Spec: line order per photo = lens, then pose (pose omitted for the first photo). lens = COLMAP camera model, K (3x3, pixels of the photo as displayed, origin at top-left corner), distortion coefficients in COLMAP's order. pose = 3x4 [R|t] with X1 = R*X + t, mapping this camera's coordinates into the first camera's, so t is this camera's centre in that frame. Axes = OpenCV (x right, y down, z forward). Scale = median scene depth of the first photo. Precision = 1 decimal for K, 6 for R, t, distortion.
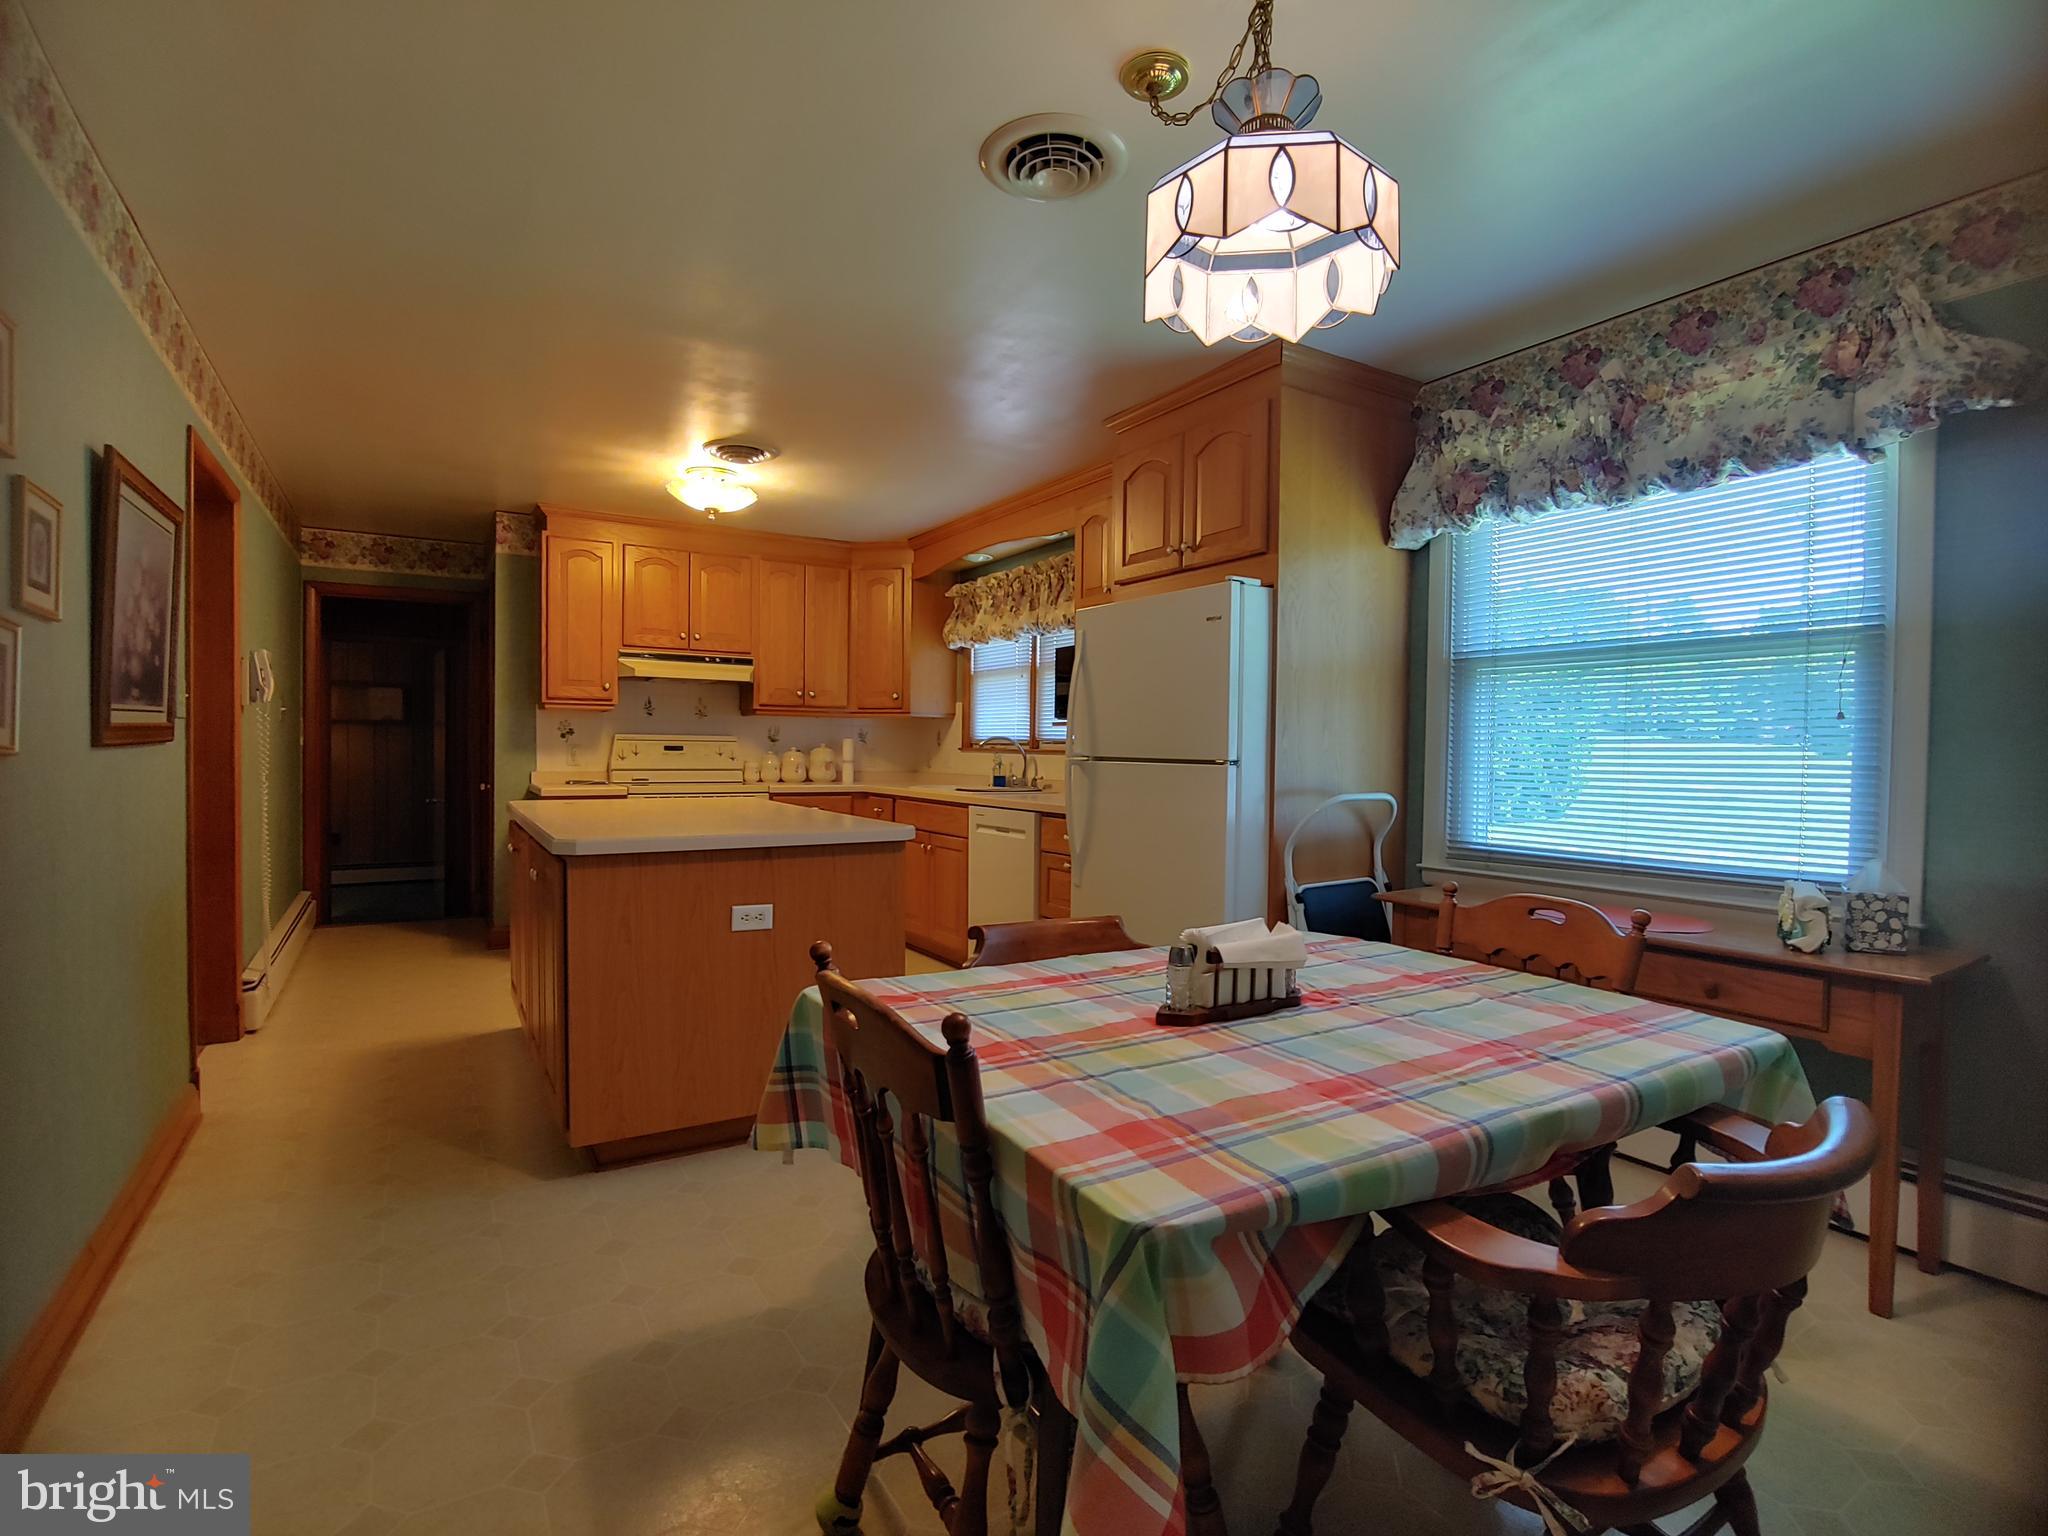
lens RADIAL K [[990.2, 0, 1021.2], [0, 990.2, 778.8], [0, 0, 1]] dist [-0.009930, -0.000445]
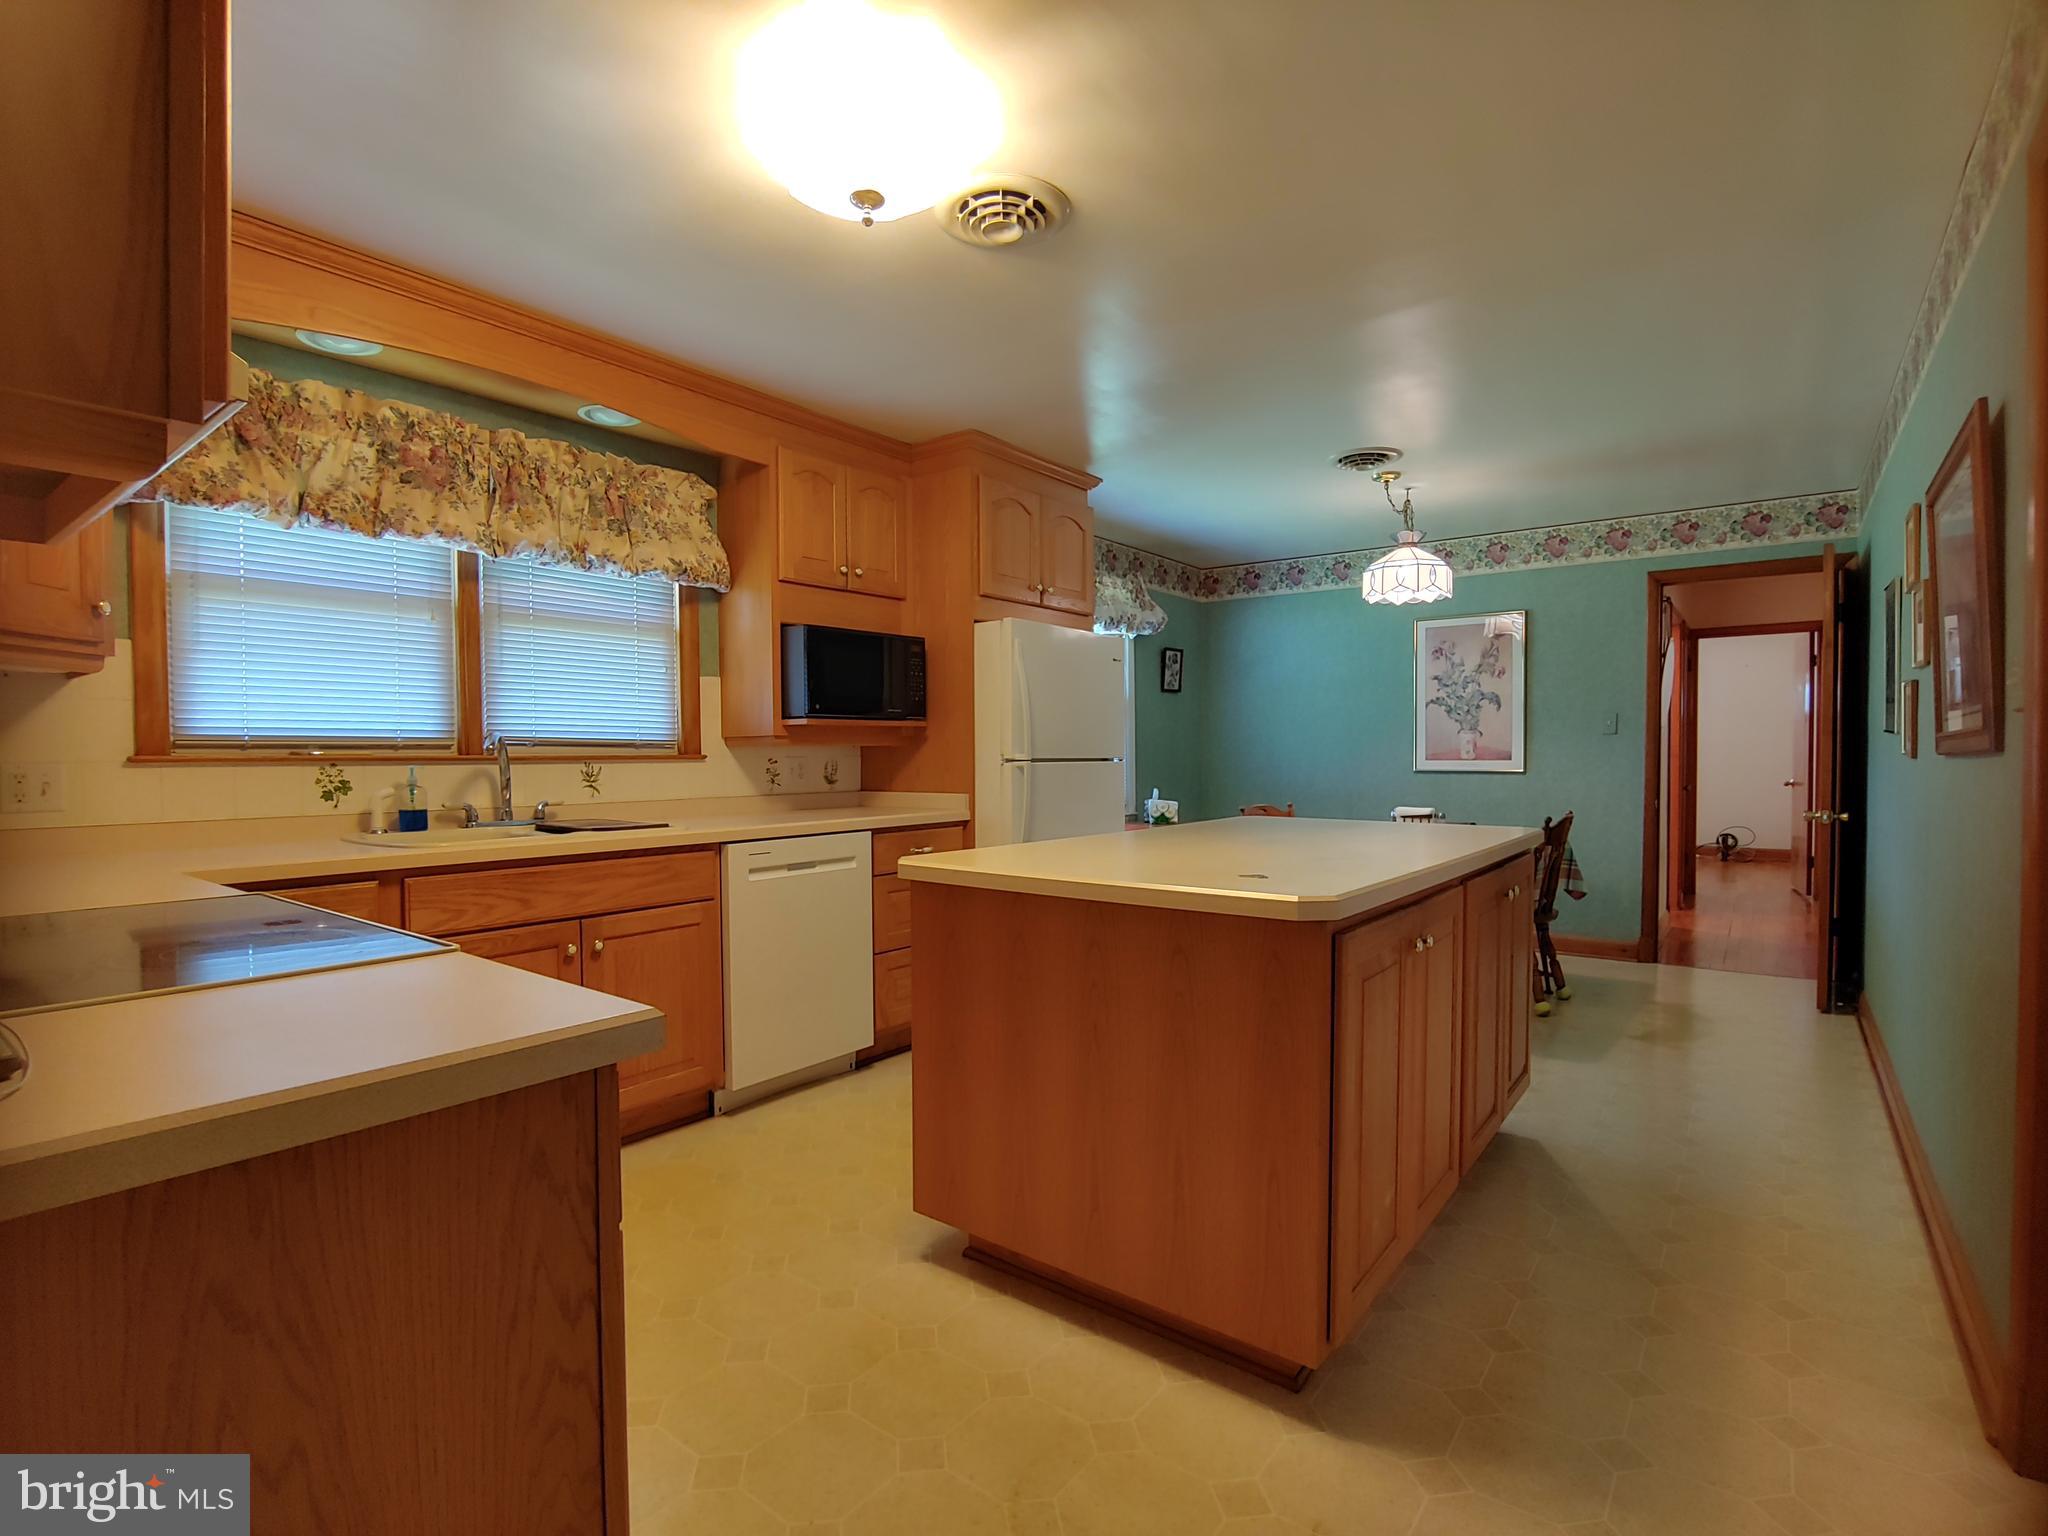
lens RADIAL K [[990.2, 0, 1021.2], [0, 990.2, 778.8], [0, 0, 1]] dist [-0.009930, -0.000445]
pose [[-0.363250, -0.032736, 0.931117, -0.602672], [0.029559, 0.998475, 0.046636, -0.032904], [-0.931223, 0.044463, -0.361728, 0.895575]]
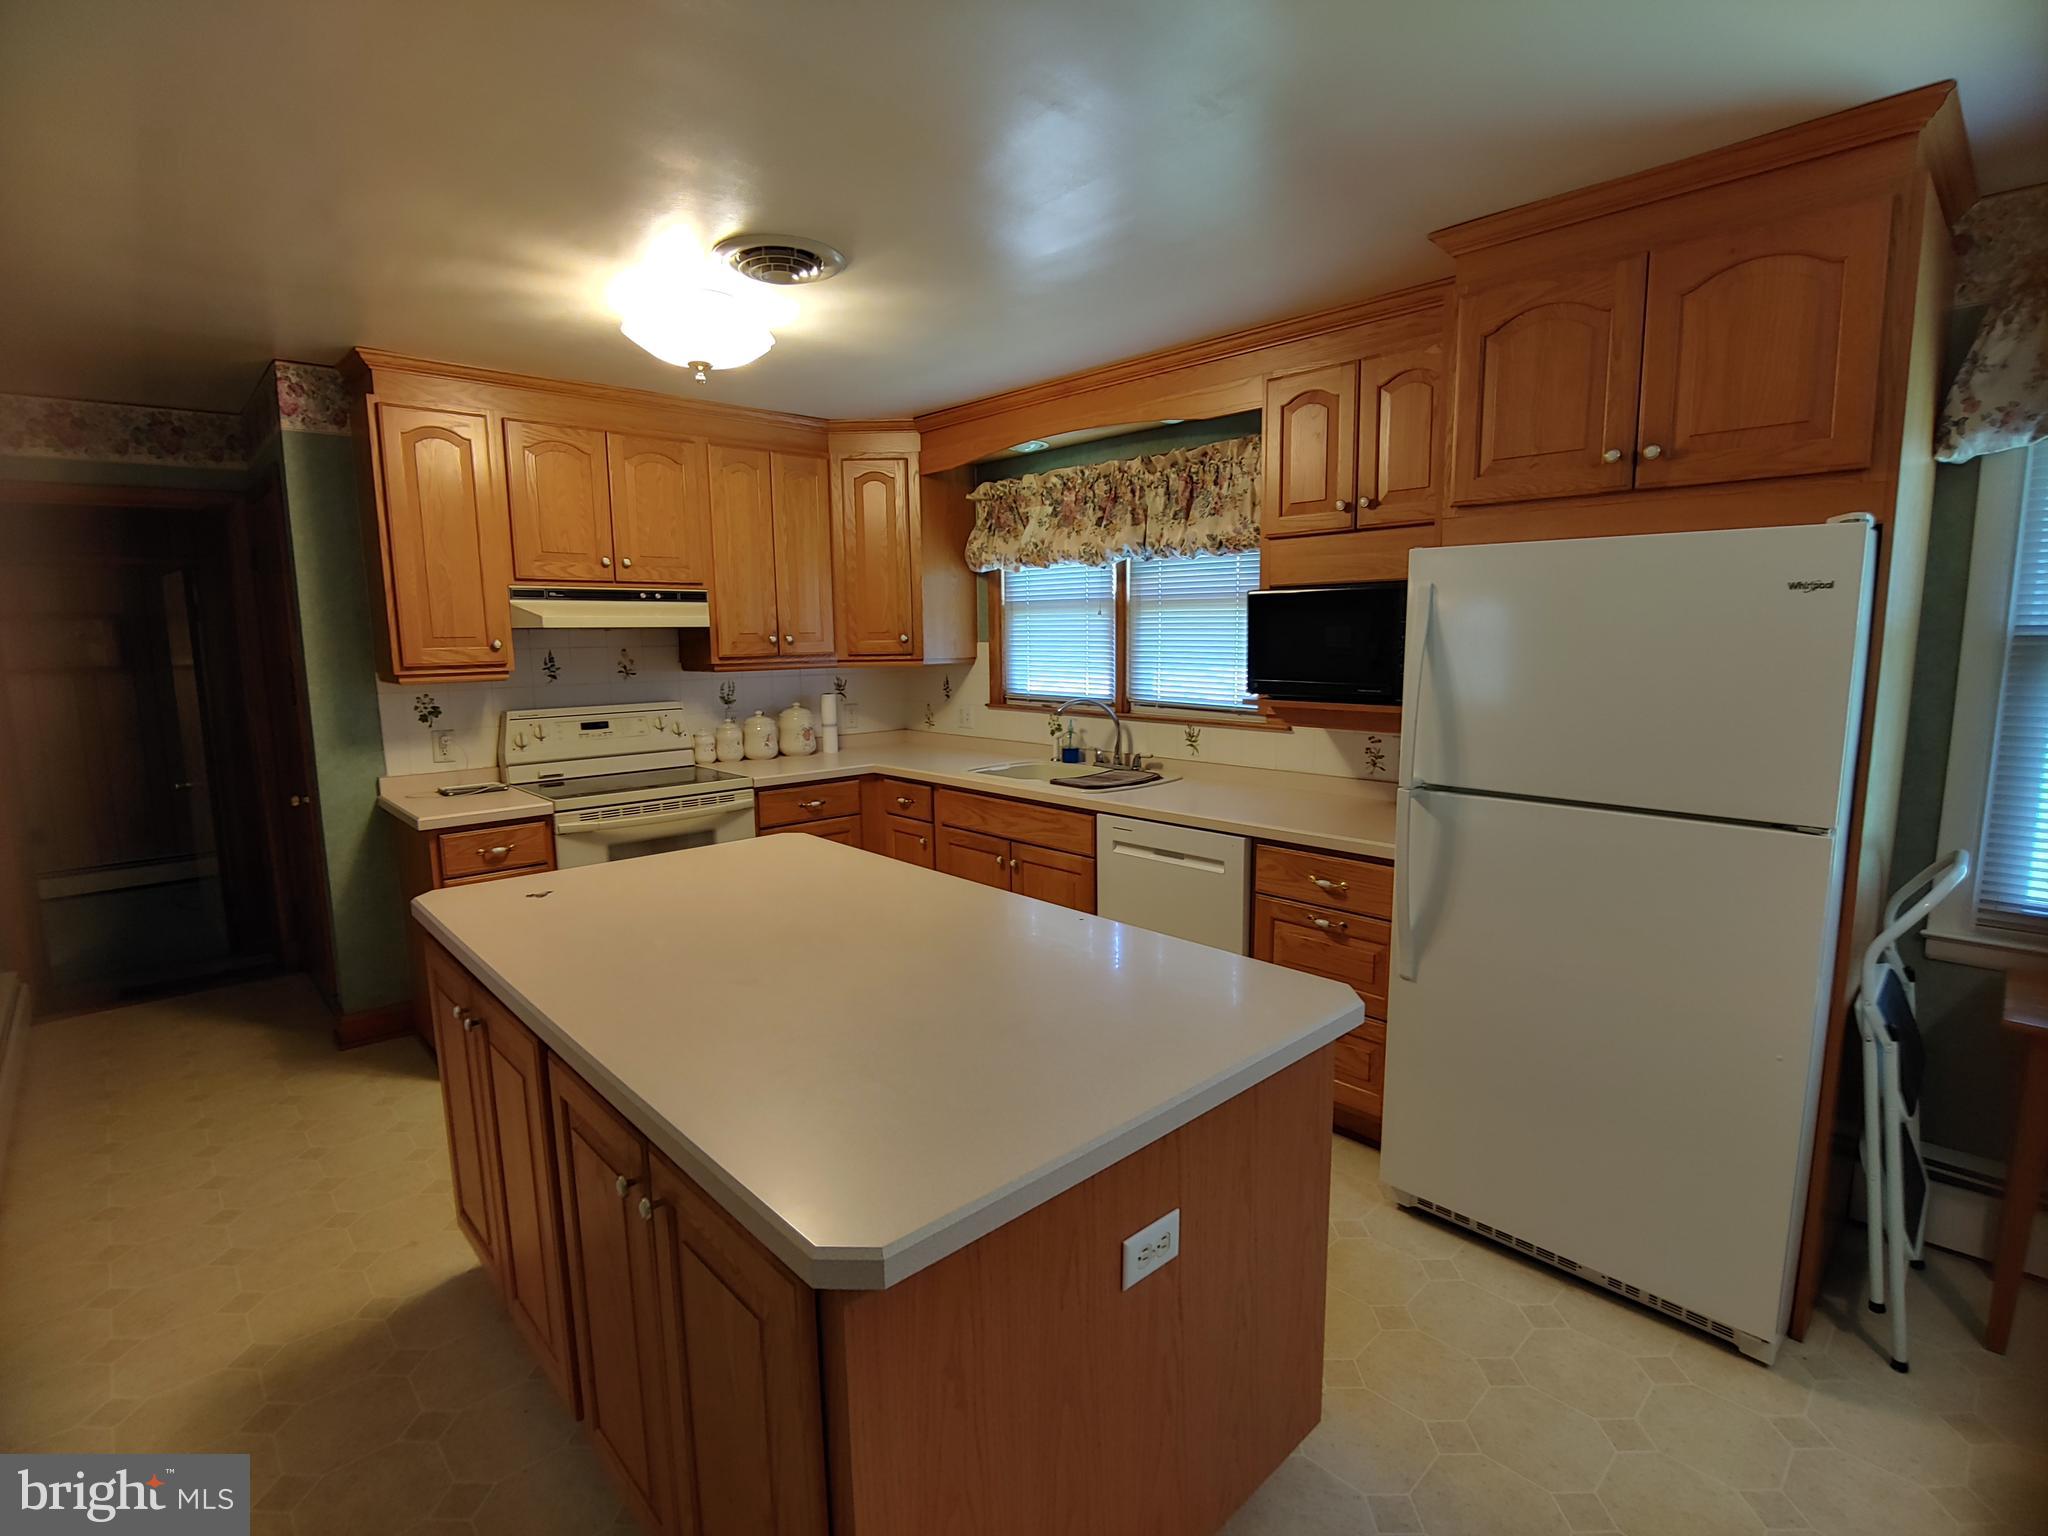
lens RADIAL K [[976.0, 0, 1023.2], [0, 976.0, 777.0], [0, 0, 1]] dist [-0.018682, -0.001305]
pose [[0.978178, -0.053284, 0.200822, -0.205936], [0.028953, 0.992083, 0.122203, -0.072296], [-0.205744, -0.113722, 0.971976, 0.288616]]
